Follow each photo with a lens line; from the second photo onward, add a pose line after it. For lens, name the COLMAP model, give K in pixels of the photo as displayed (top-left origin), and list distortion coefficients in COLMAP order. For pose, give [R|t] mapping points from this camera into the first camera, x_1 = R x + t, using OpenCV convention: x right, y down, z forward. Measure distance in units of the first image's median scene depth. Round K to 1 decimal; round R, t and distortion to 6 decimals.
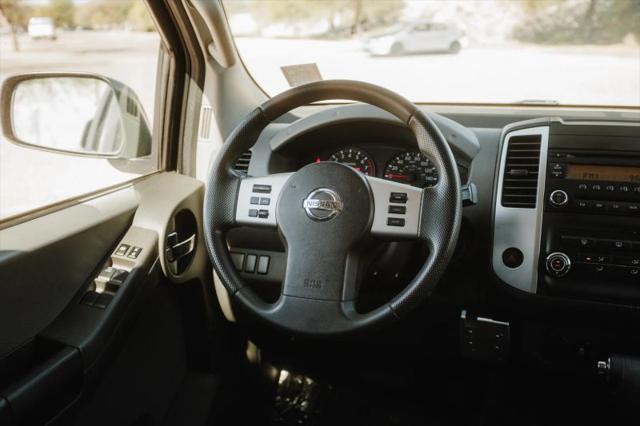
lens RADIAL K [[686.1, 0, 322.3], [0, 686.1, 215.3], [0, 0, 1]] dist [-0.003080, 0.068213]
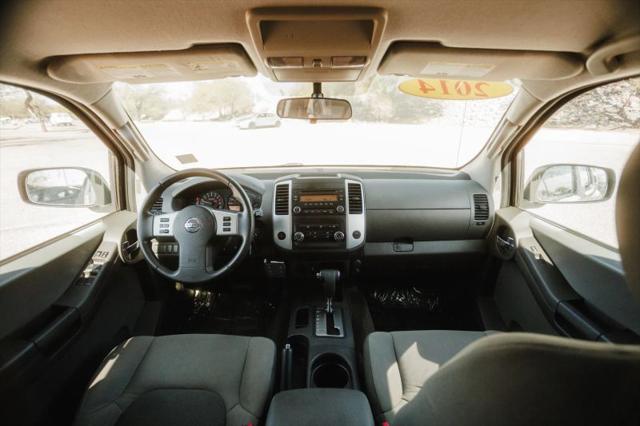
lens RADIAL K [[307.1, 0, 321.7], [0, 307.1, 213.4], [0, 0, 1]] dist [-0.055293, 0.034226]
pose [[0.950044, -0.104090, 0.294249, 0.100177], [0.089902, 0.994058, 0.061378, -0.069712], [-0.298889, -0.031858, 0.953756, -0.071210]]
